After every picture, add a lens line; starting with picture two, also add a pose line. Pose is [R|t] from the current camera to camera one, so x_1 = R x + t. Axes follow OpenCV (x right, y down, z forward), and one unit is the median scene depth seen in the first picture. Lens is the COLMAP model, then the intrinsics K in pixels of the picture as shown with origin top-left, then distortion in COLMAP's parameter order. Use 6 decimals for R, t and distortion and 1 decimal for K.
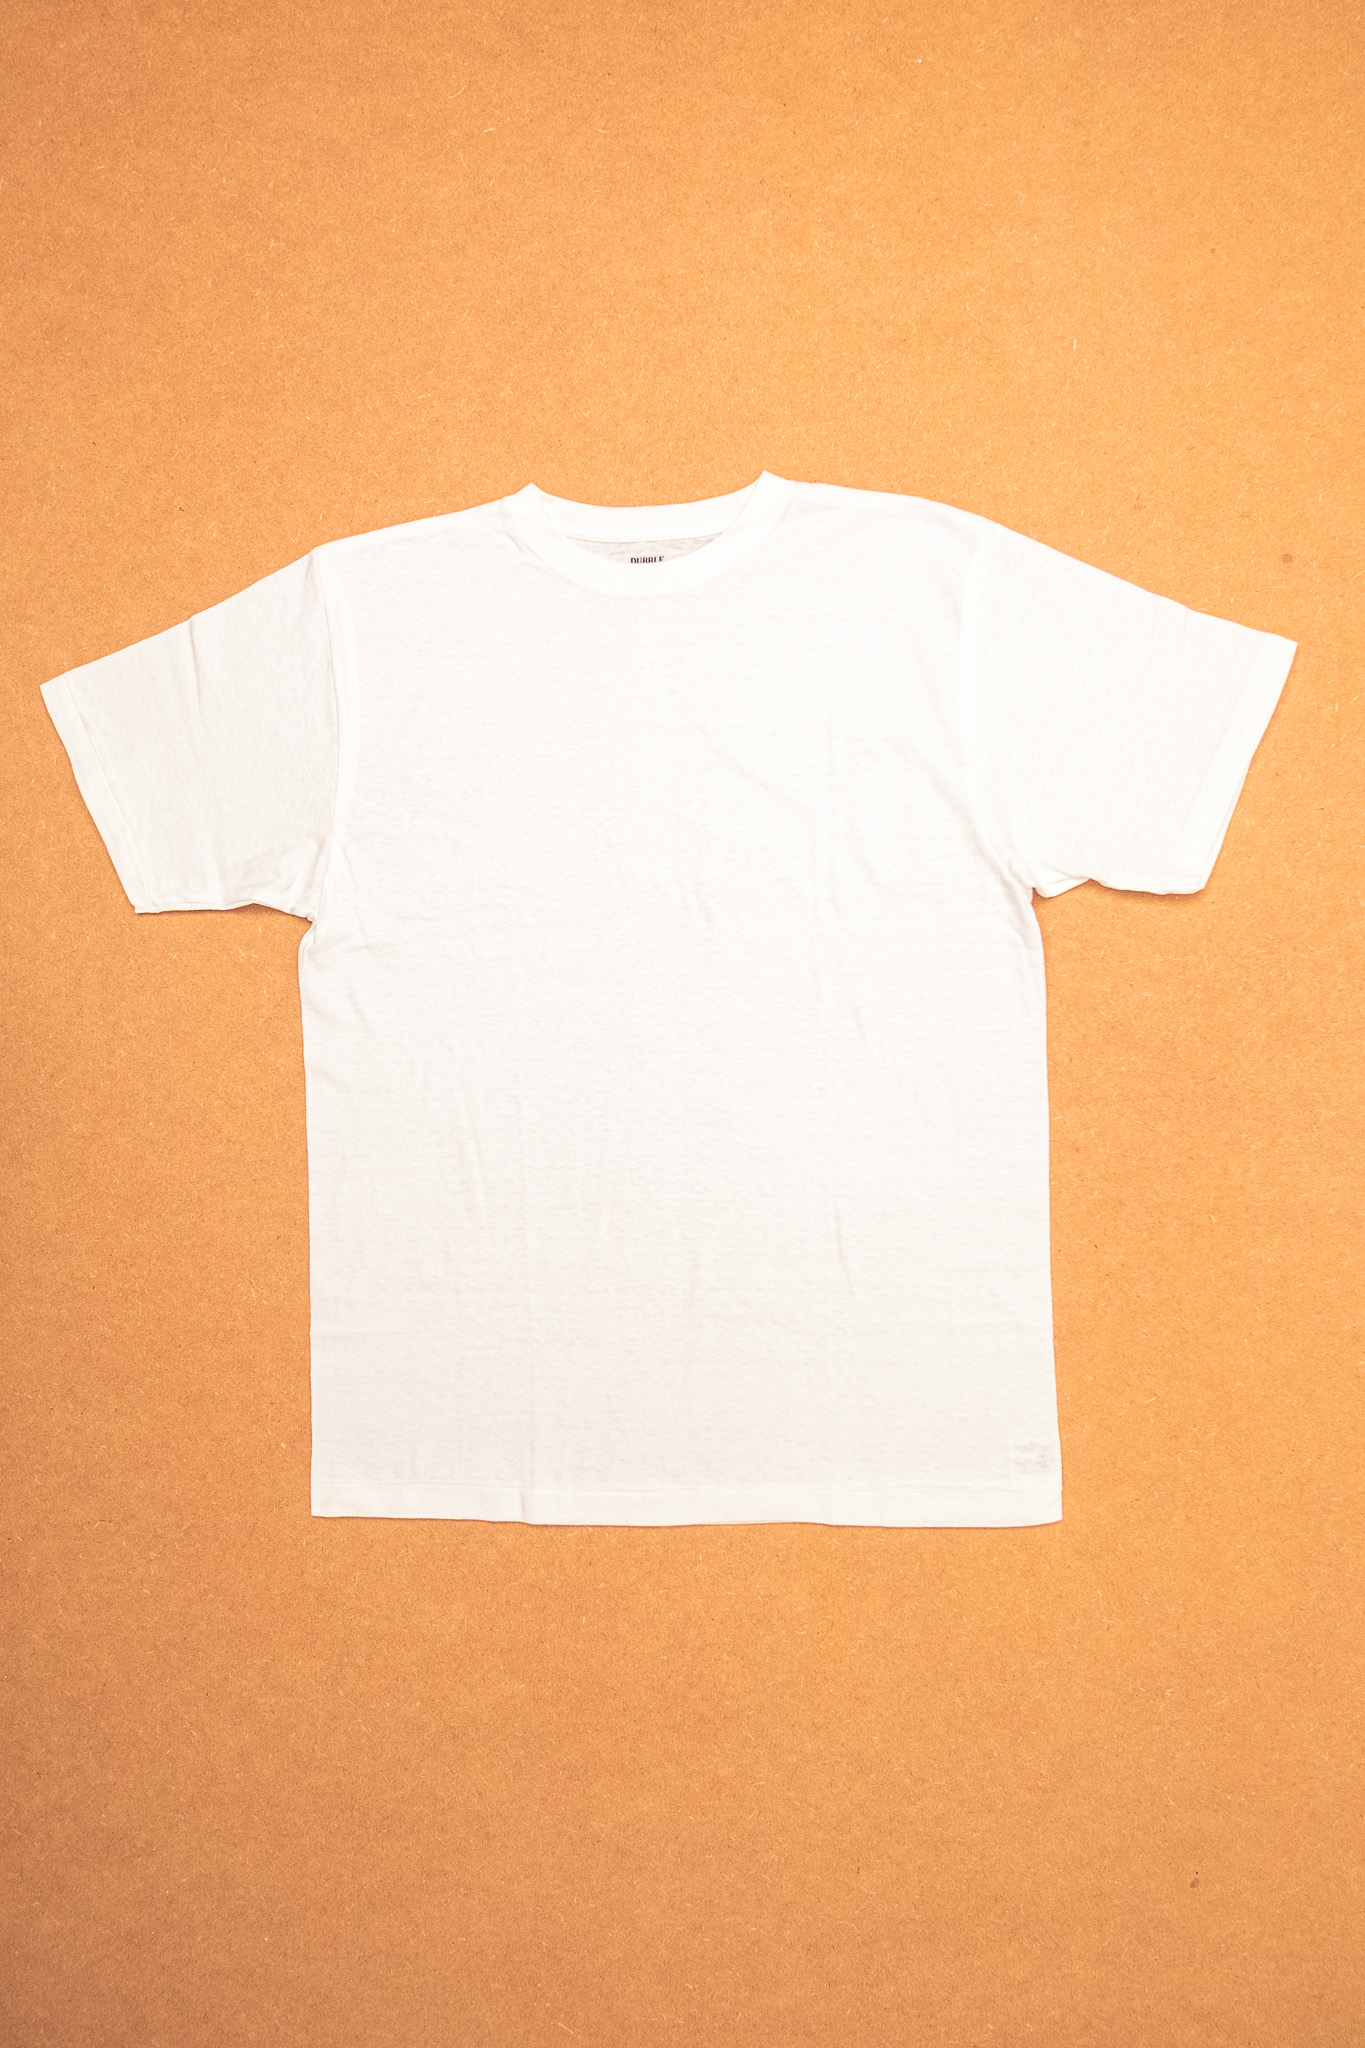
lens RADIAL K [[1603.2, 0, 692.0], [0, 1603.2, 1021.7], [0, 0, 1]] dist [0.014661, -0.017503]
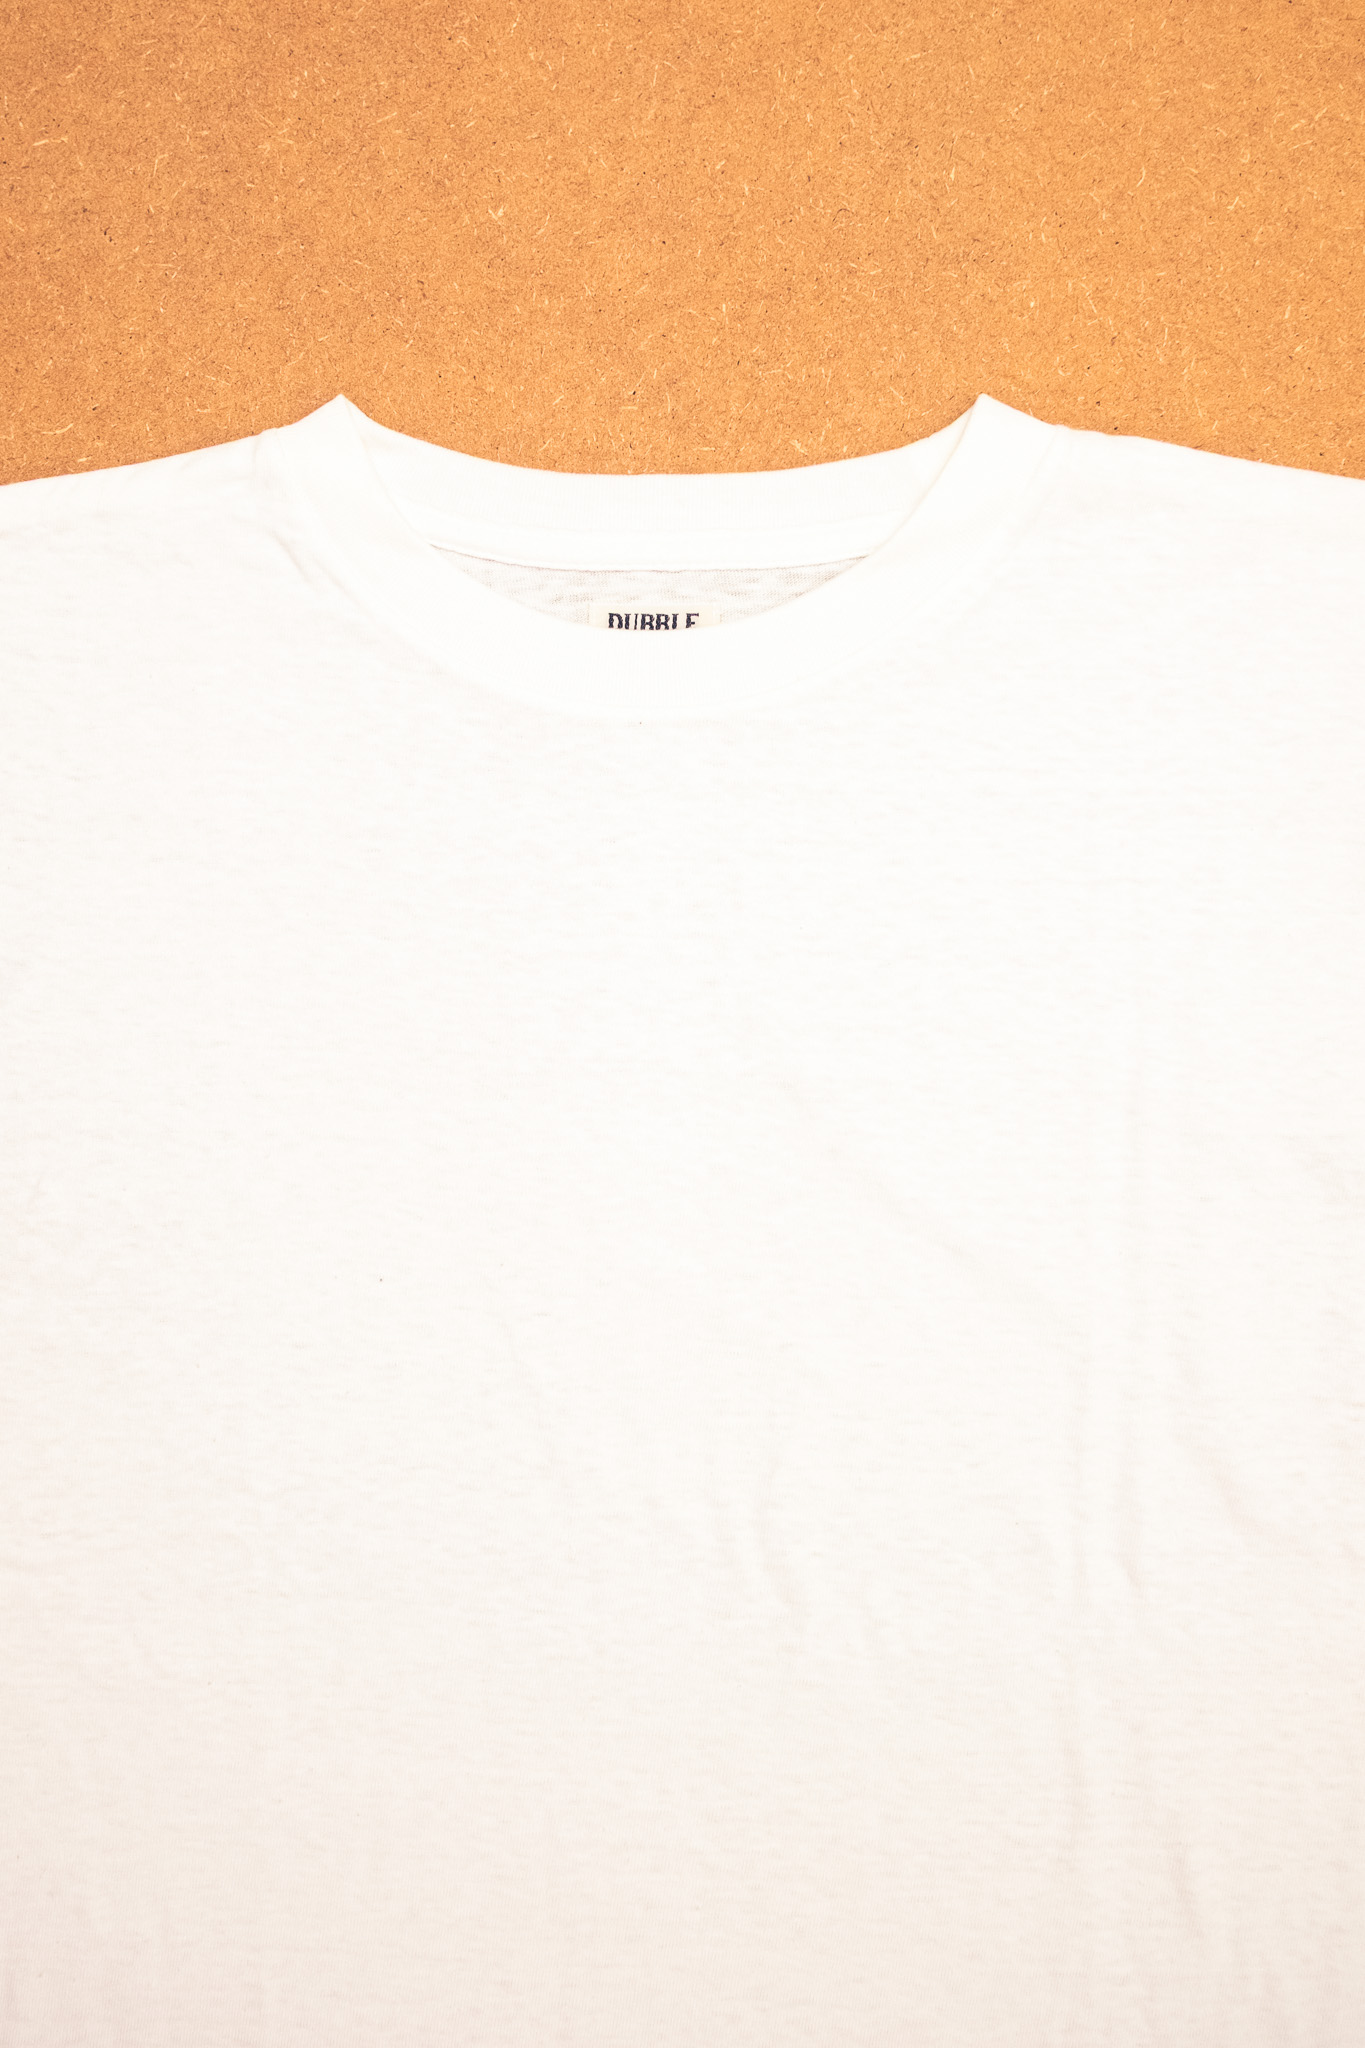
lens RADIAL K [[1603.2, 0, 684.5], [0, 1603.2, 1025.0], [0, 0, 1]] dist [0.014661, -0.017503]
pose [[0.997556, 0.028776, 0.063666, -0.041323], [-0.029408, 0.999527, 0.009003, -0.198852], [-0.063377, -0.010854, 0.997931, 0.632336]]
